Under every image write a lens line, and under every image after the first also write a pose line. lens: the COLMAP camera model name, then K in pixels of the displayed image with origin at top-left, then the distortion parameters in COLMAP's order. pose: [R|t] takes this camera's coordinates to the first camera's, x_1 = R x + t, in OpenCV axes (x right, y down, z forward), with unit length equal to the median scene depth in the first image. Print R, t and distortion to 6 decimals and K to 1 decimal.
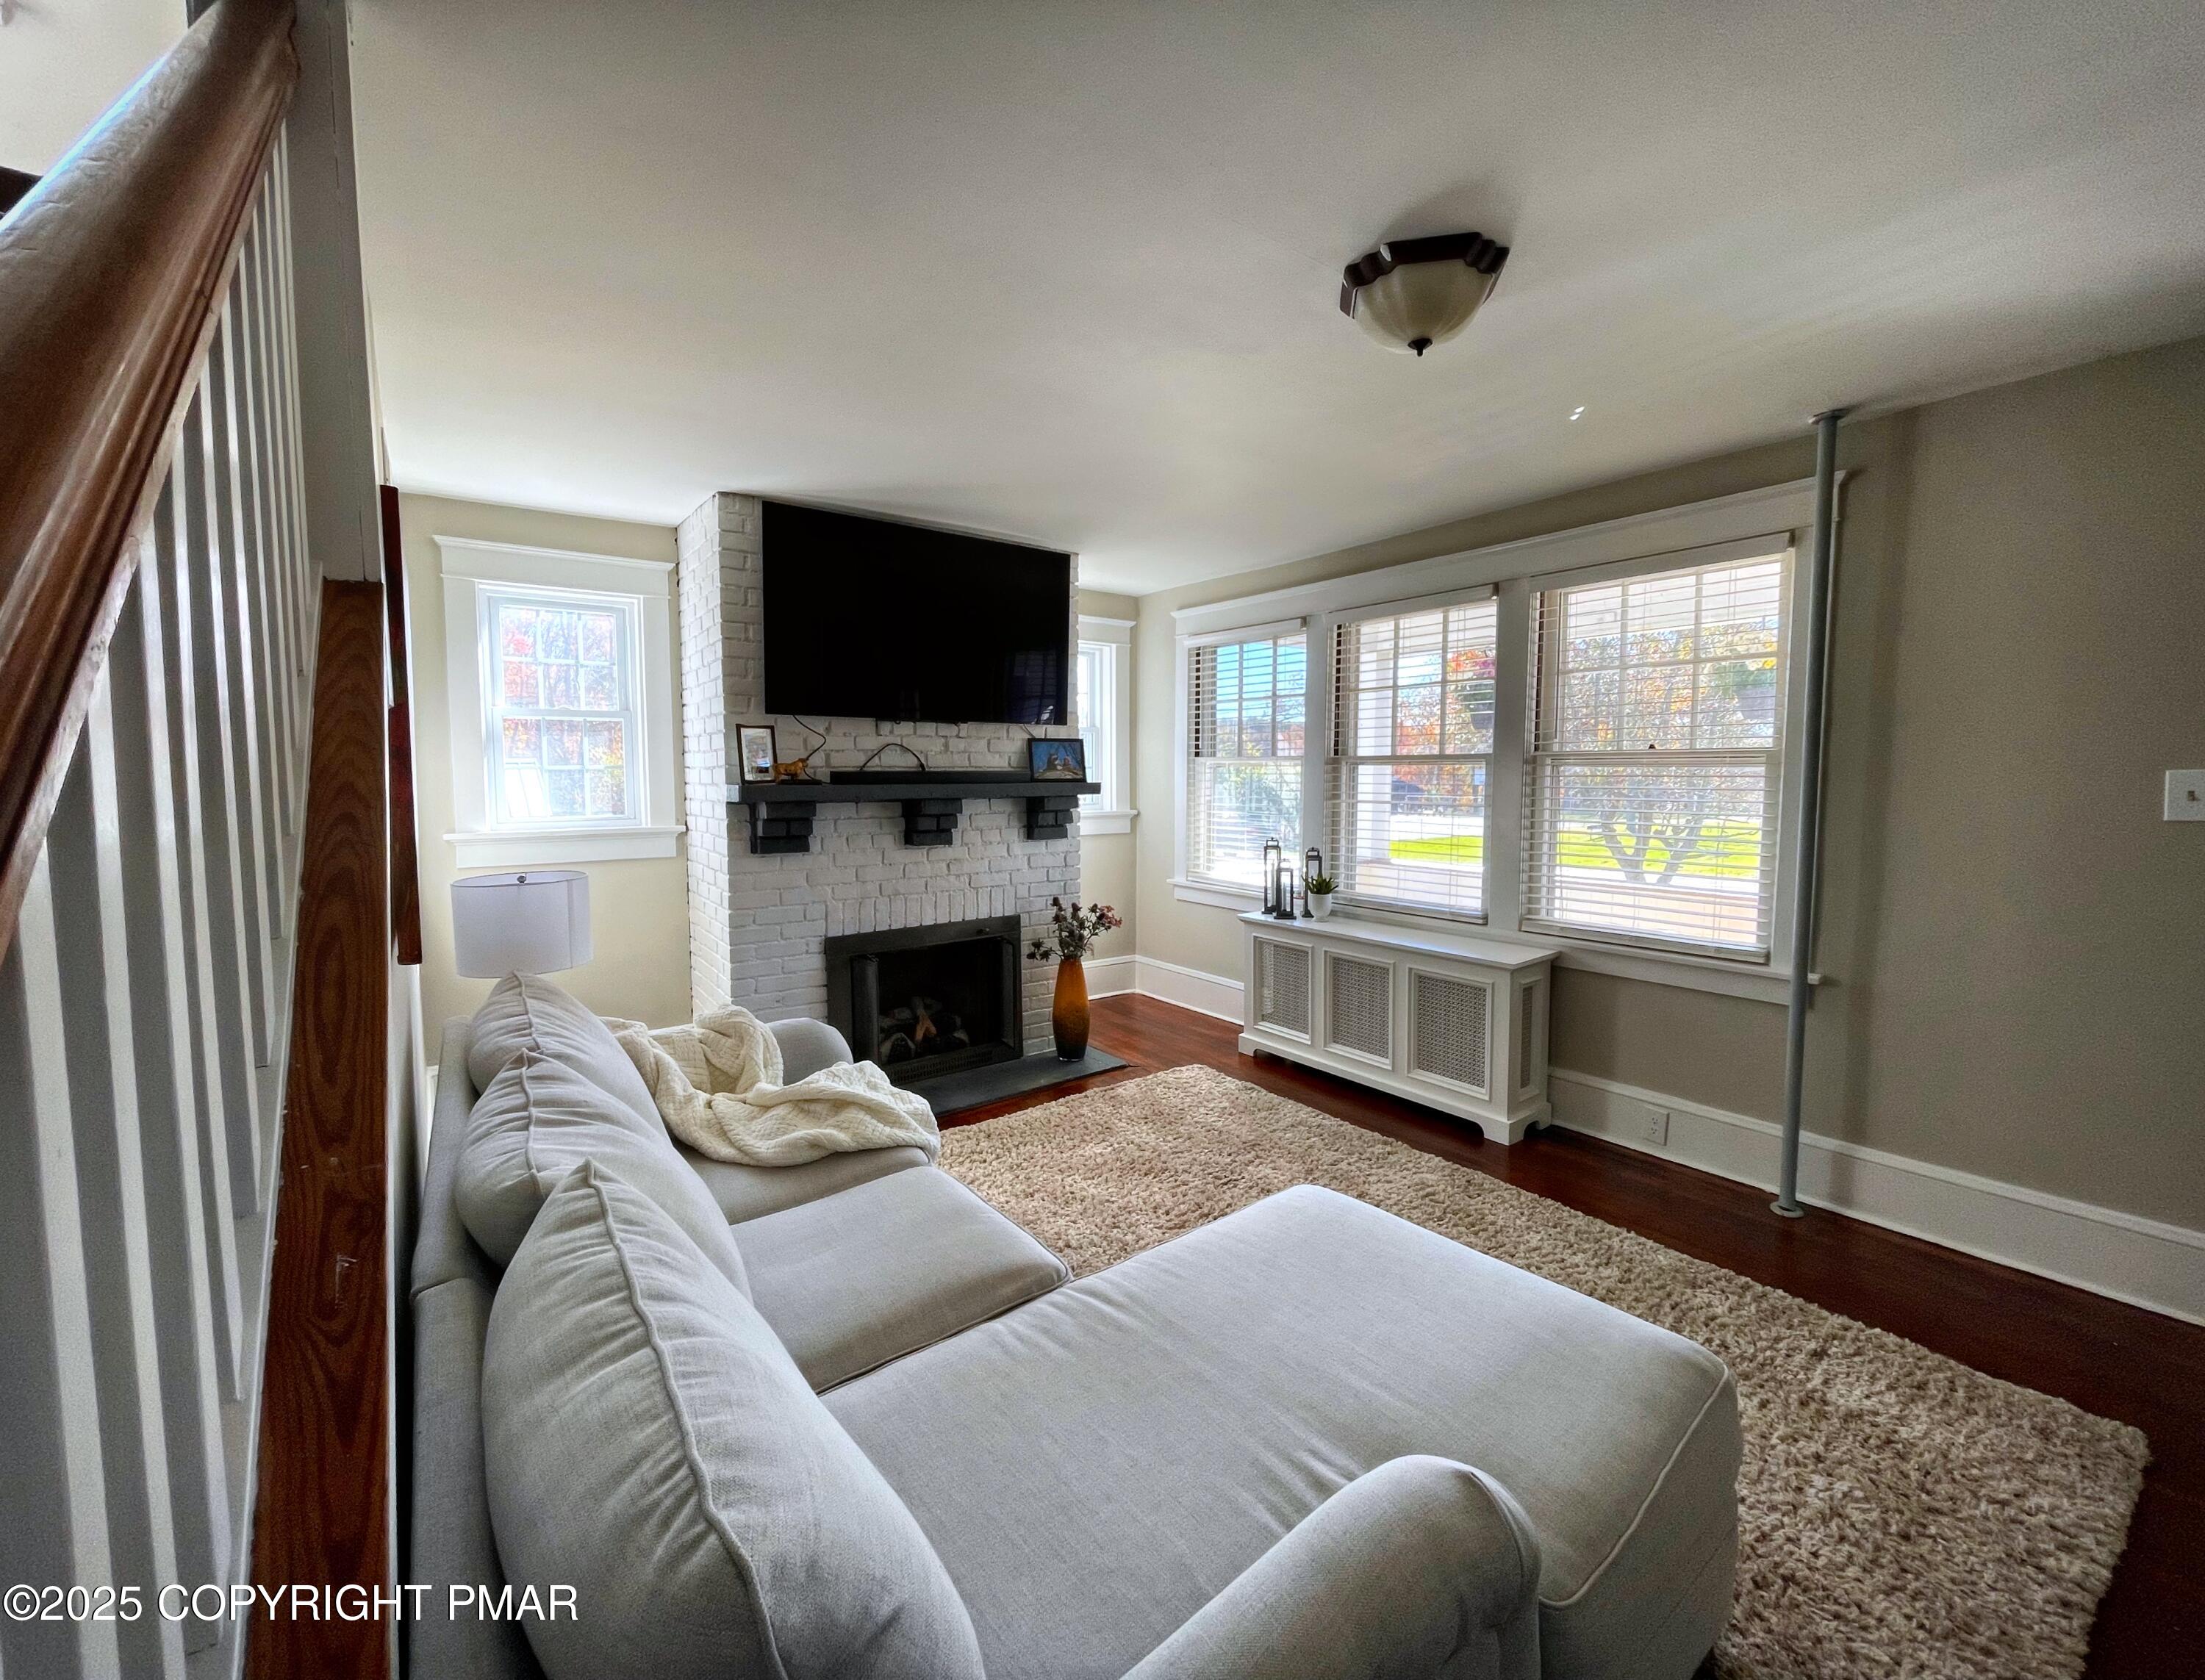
lens RADIAL K [[911.0, 0, 1104.0], [0, 911.0, 827.8], [0, 0, 1]] dist [-0.002347, -0.000413]
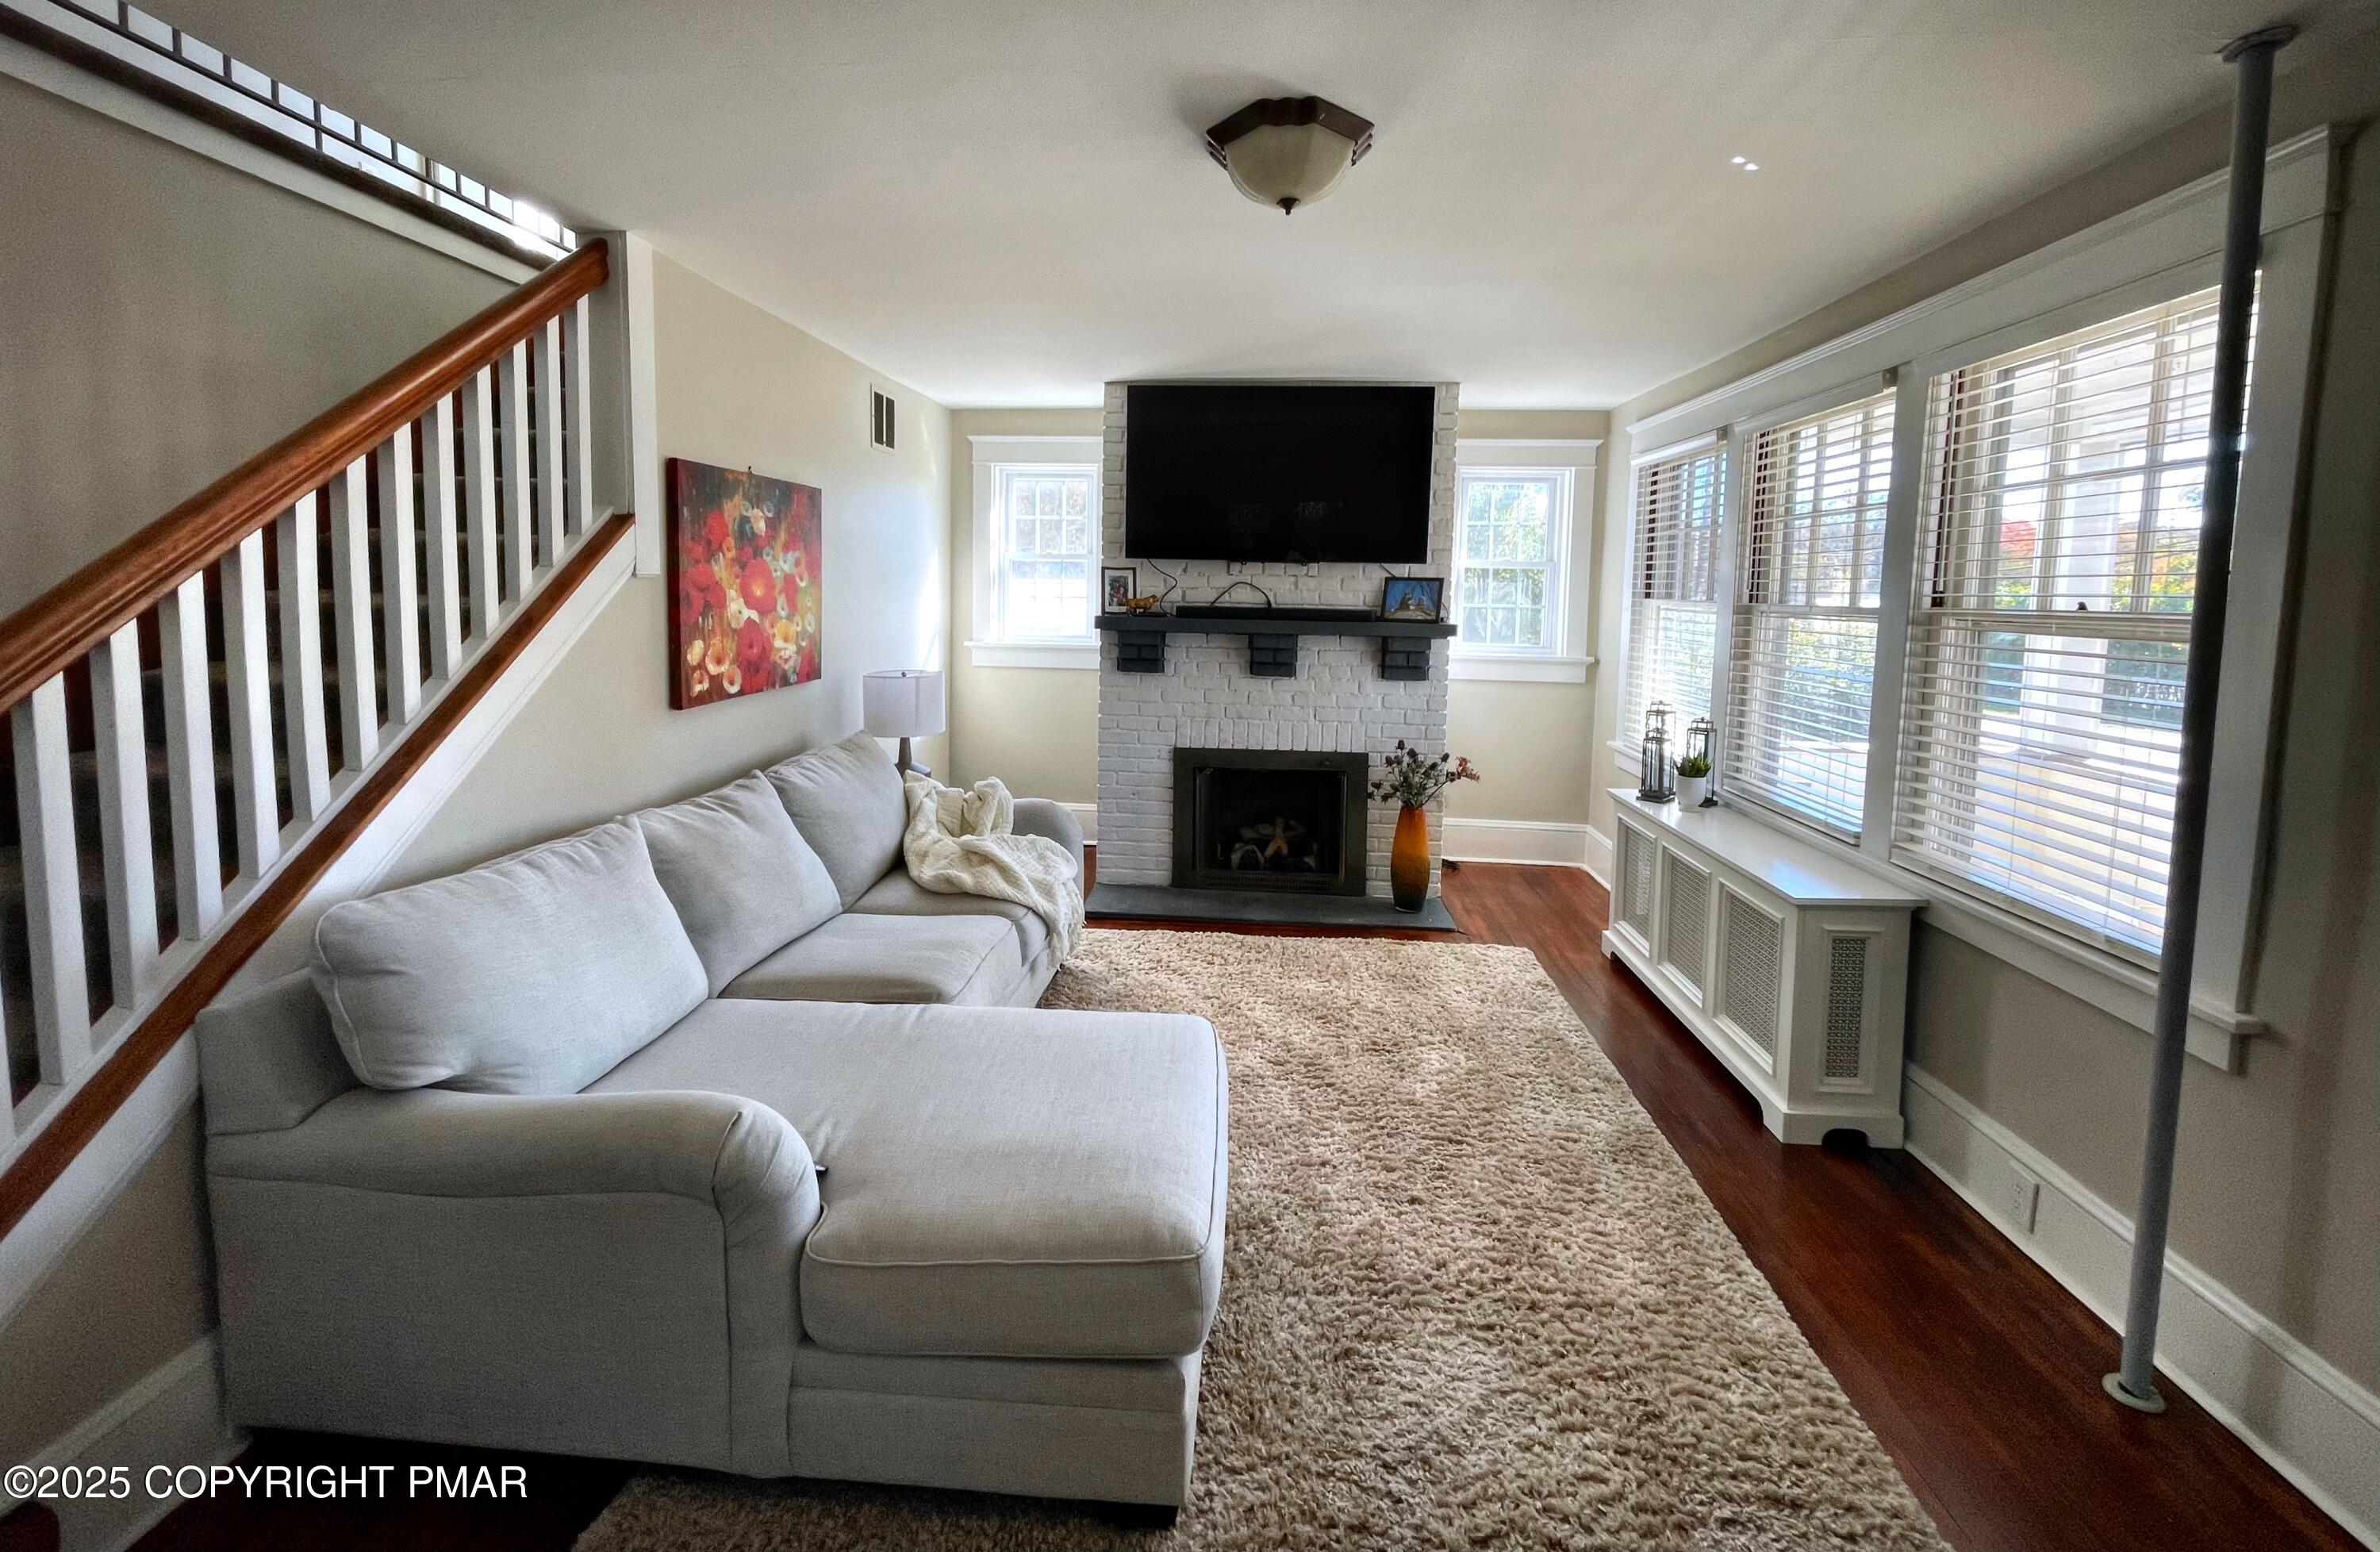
lens RADIAL K [[959.7, 0, 1177.3], [0, 959.7, 647.9], [0, 0, 1]] dist [-0.001975, -0.000590]
pose [[0.746592, 0.058497, -0.662706, 0.473120], [-0.062579, 0.997885, 0.017583, -0.026969], [0.662333, 0.028344, 0.748674, 0.072368]]
